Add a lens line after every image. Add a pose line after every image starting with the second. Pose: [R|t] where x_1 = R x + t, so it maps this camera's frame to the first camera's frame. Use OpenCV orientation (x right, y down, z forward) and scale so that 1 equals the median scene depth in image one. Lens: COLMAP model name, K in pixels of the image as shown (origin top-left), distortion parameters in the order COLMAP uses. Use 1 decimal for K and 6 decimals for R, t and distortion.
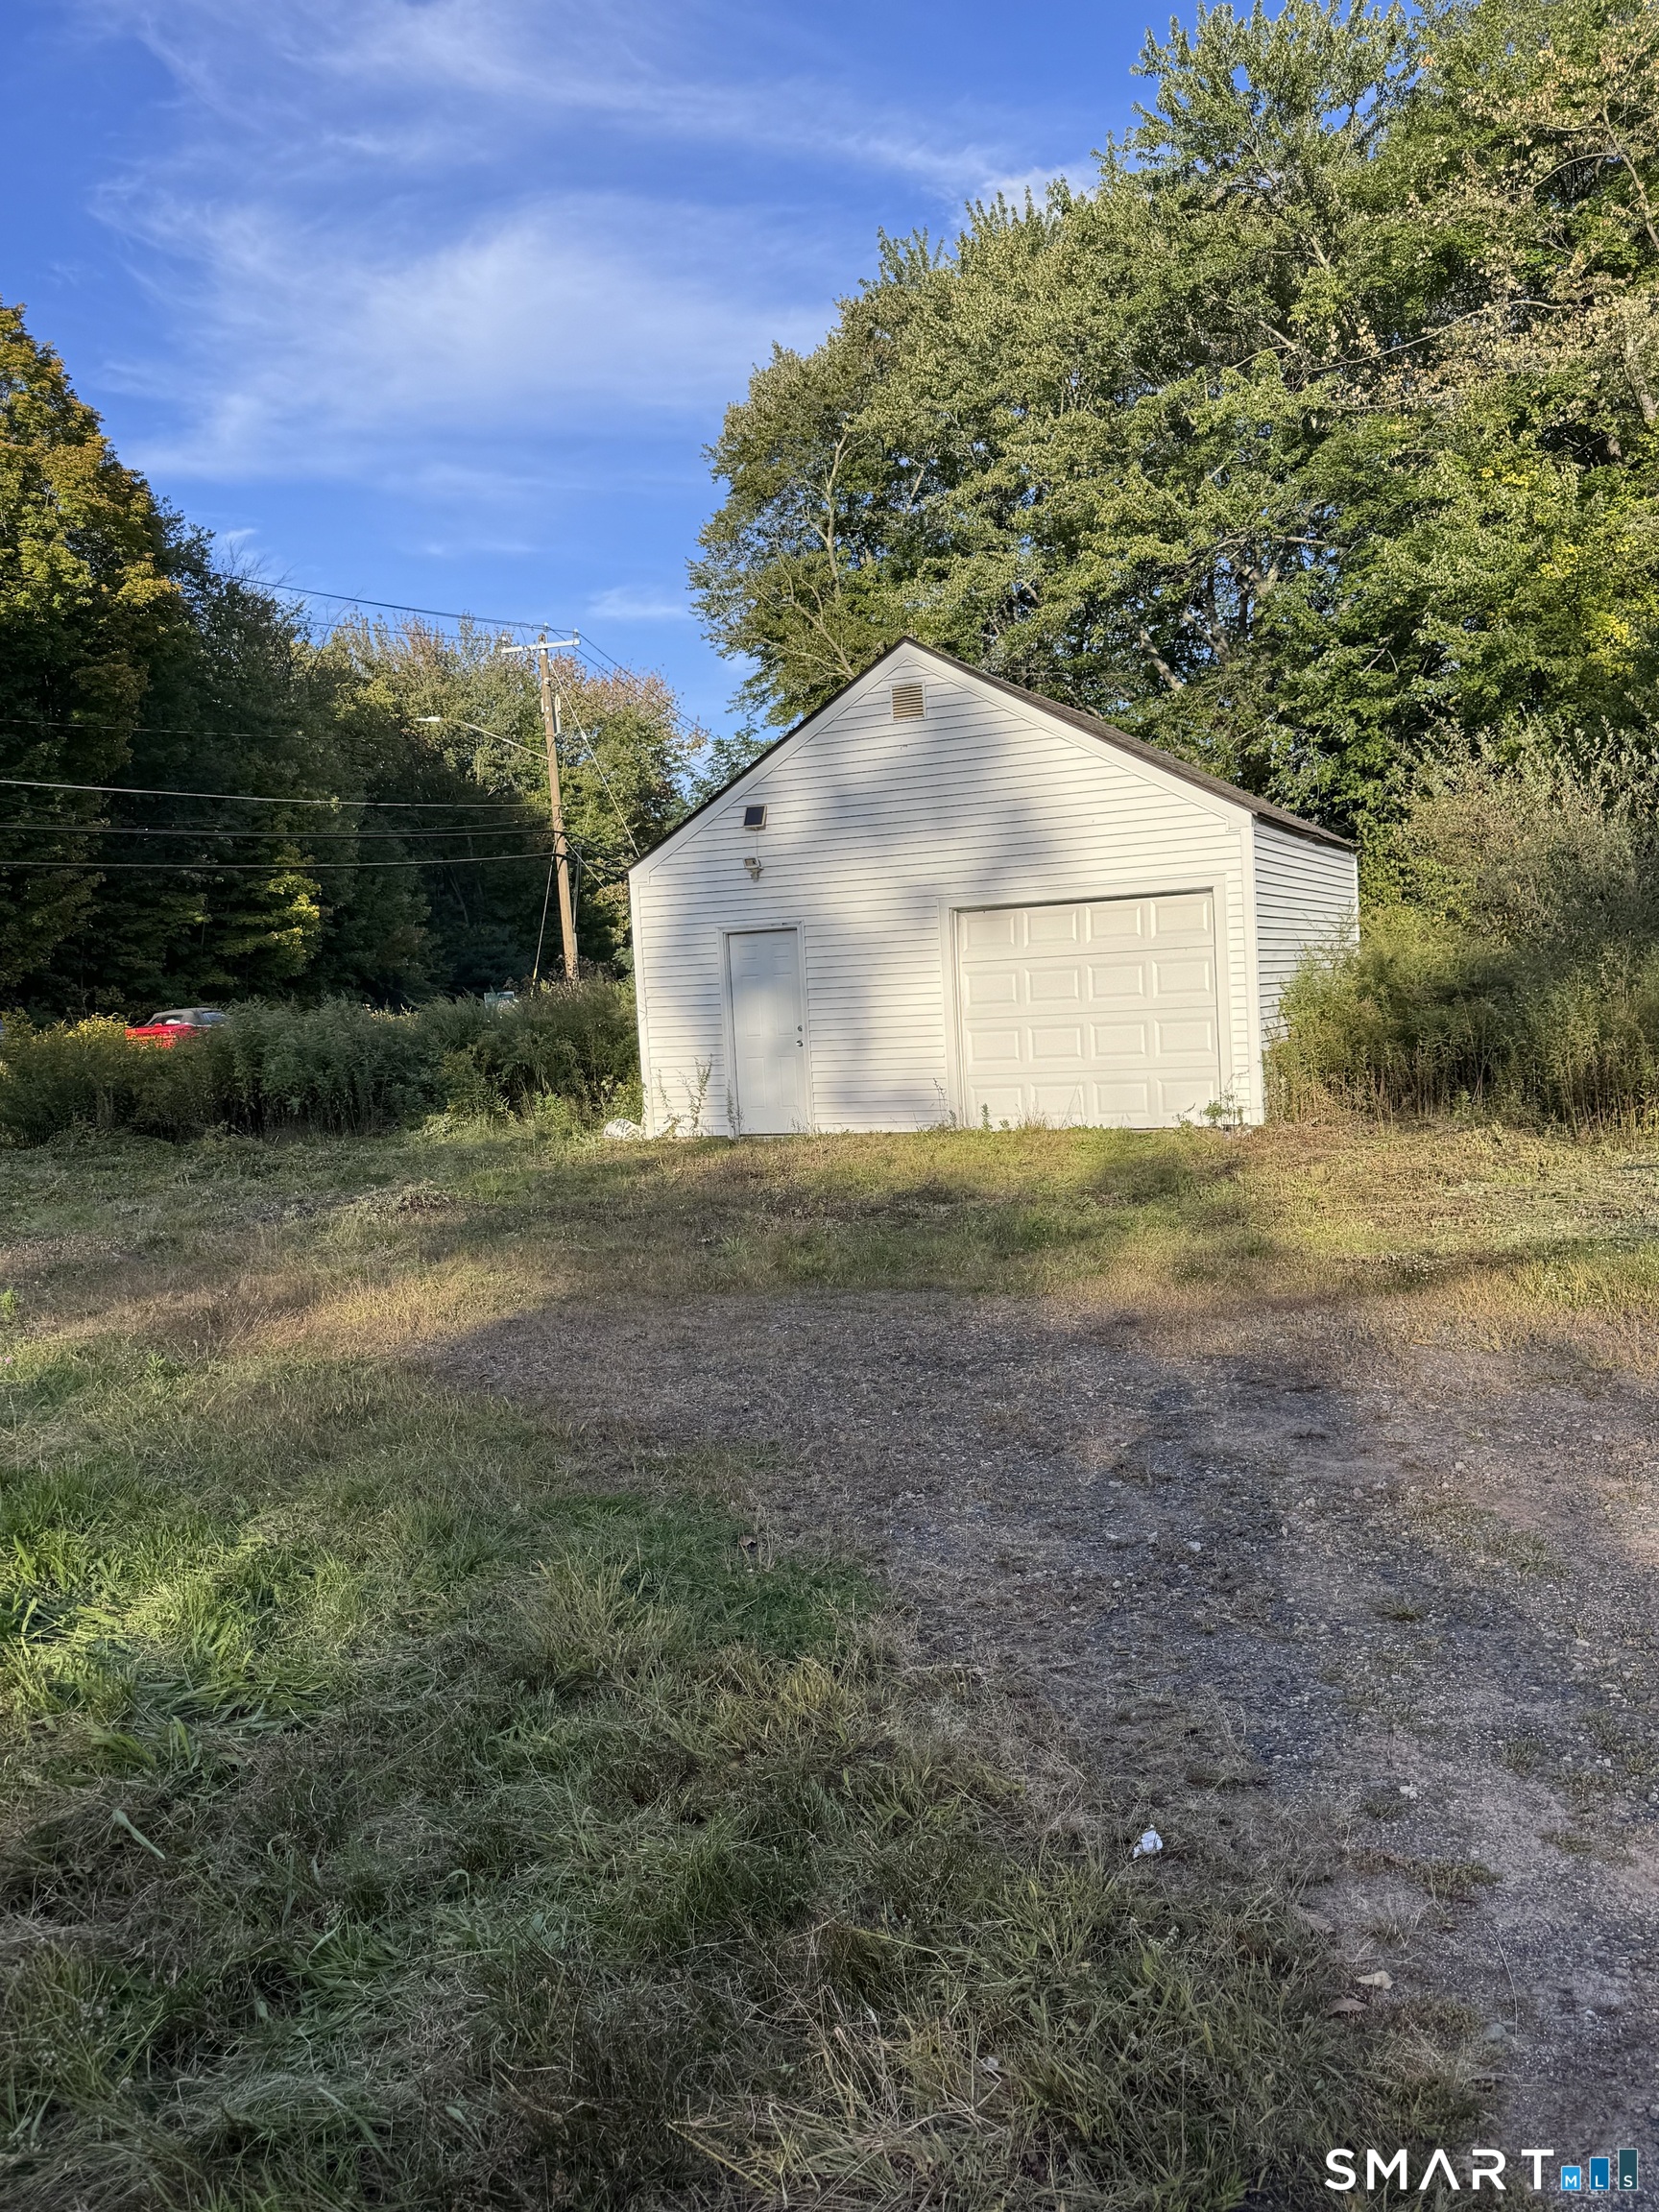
lens RADIAL K [[1793.6, 0, 829.5], [0, 1793.6, 1106.0], [0, 0, 1]] dist [0.054754, -0.005801]
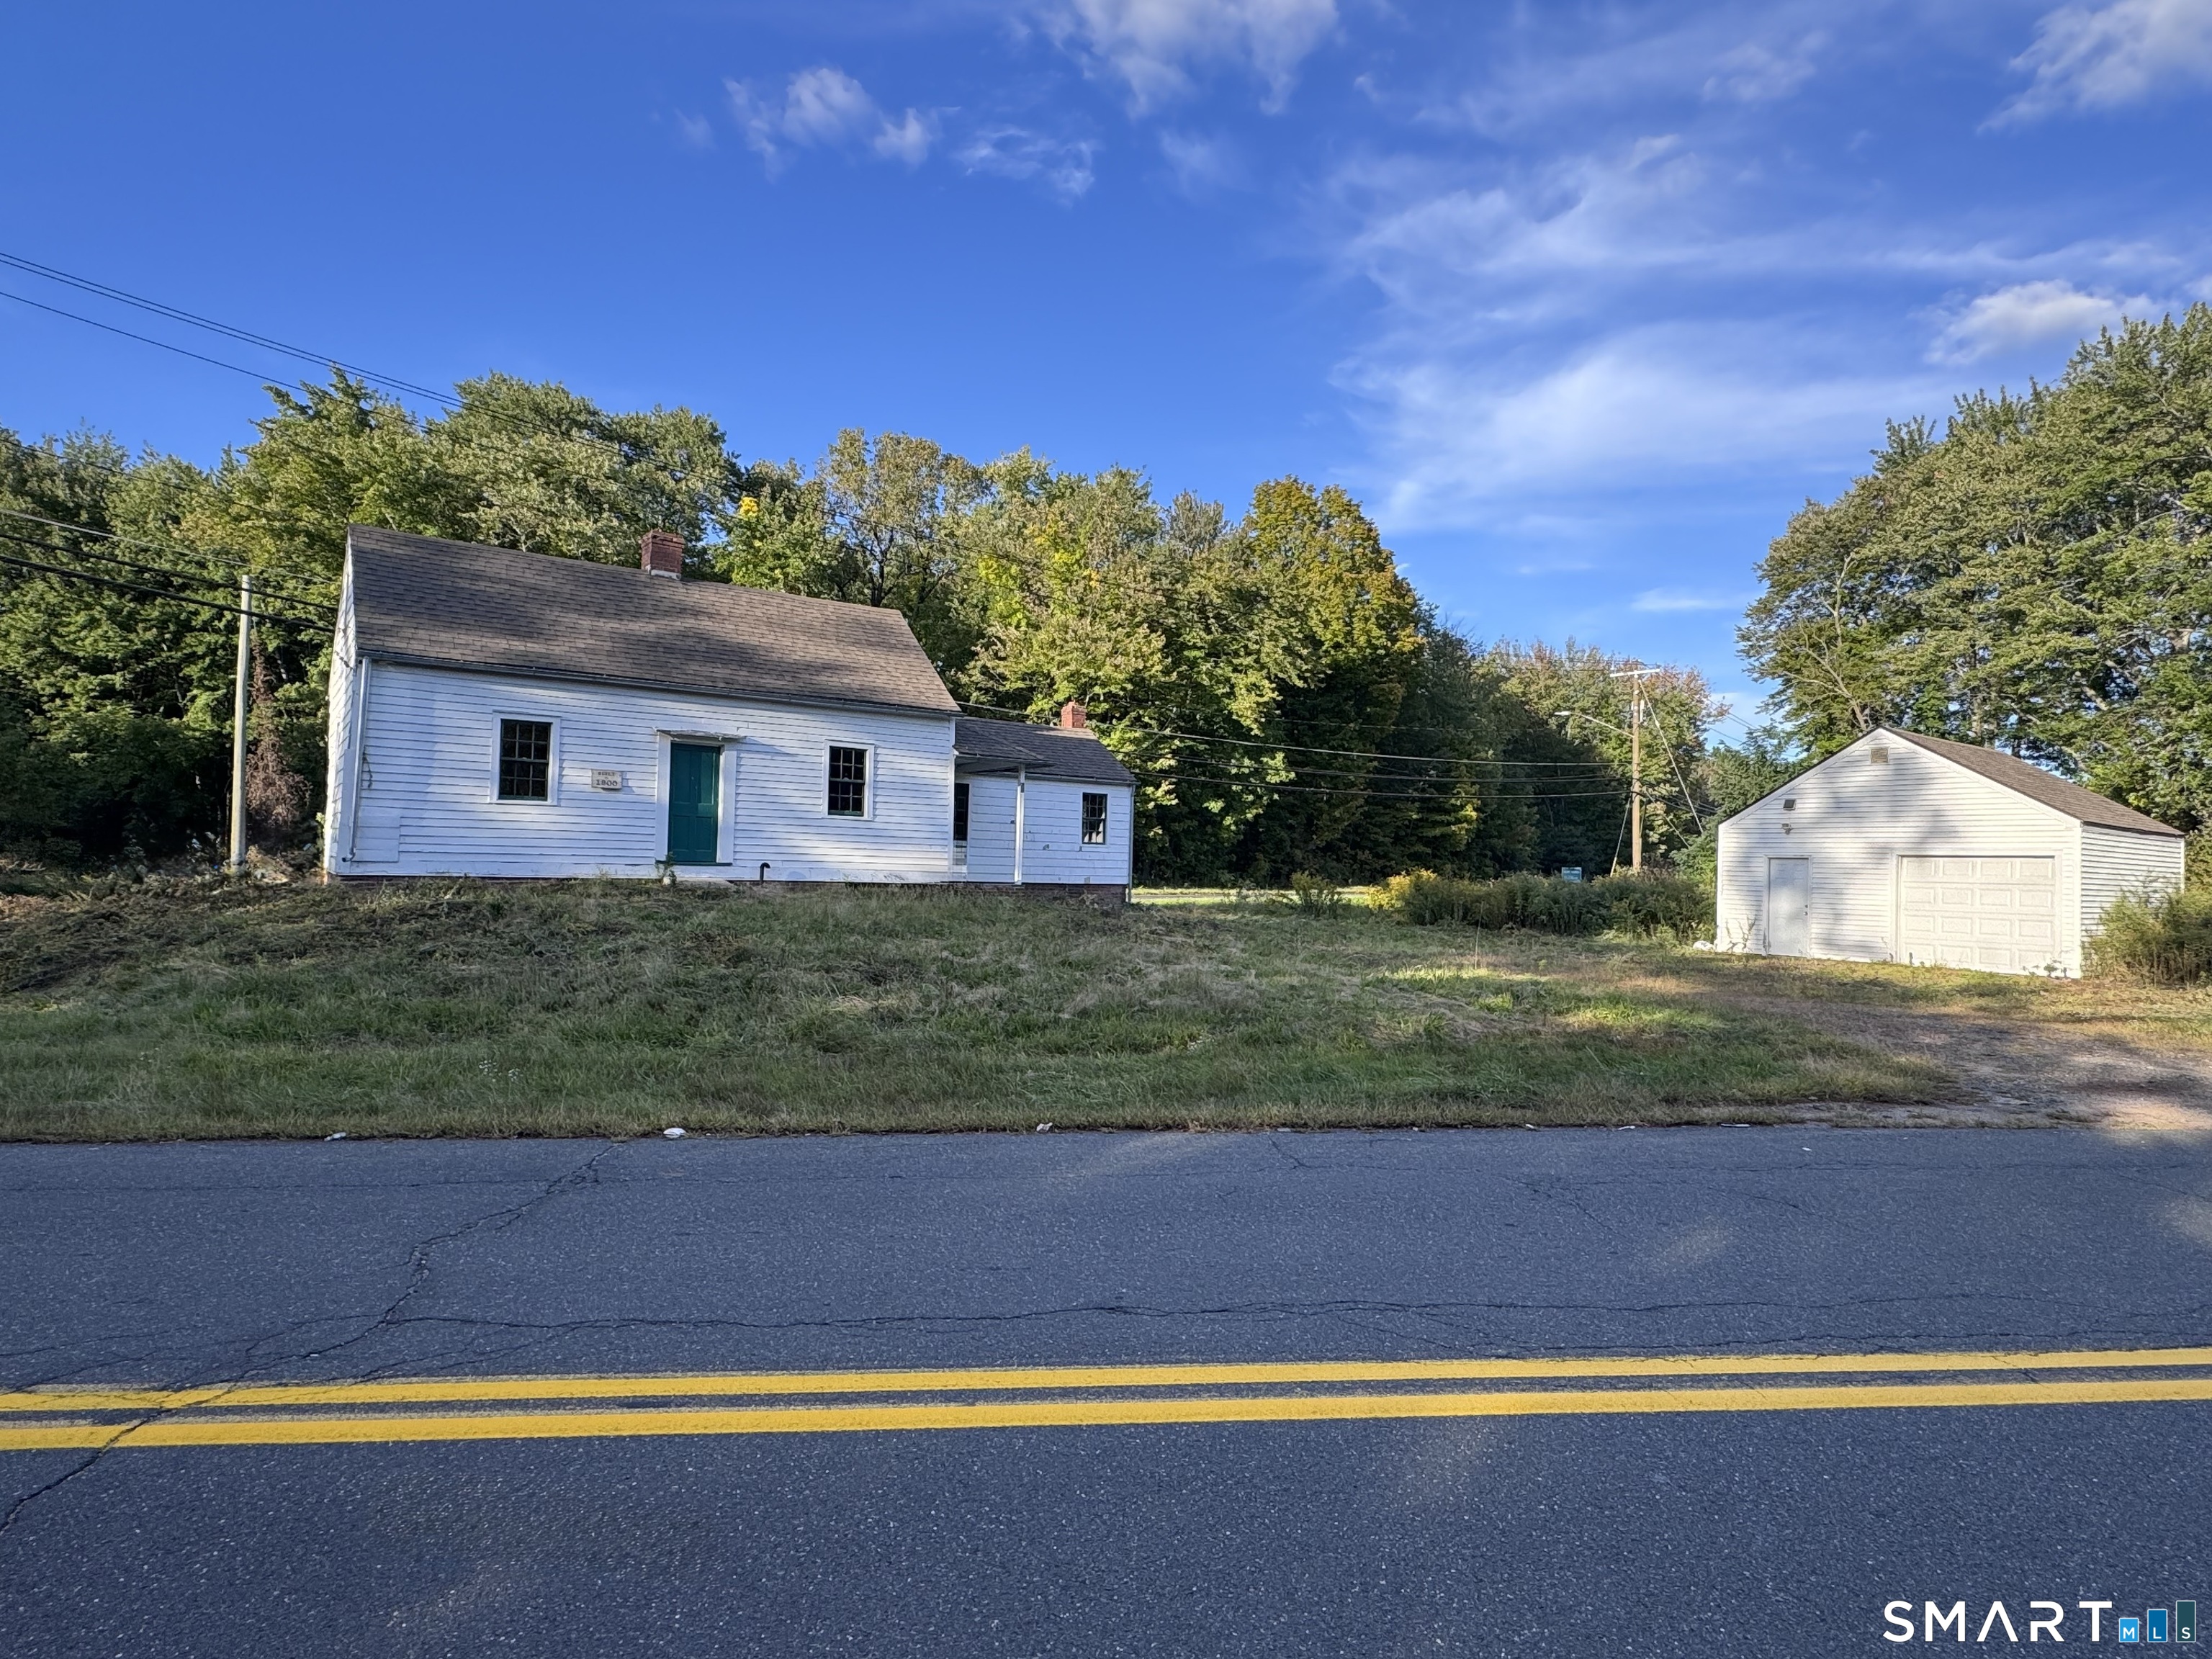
lens RADIAL K [[1200.0, 0, 1106.0], [0, 1200.0, 829.5], [0, 0, 1]] dist [0.005712, 0.001712]
pose [[0.861213, 0.064636, -0.504117, -0.007428], [-0.107410, 0.992624, -0.056224, 0.013270], [0.496765, 0.102568, 0.861803, -0.240482]]
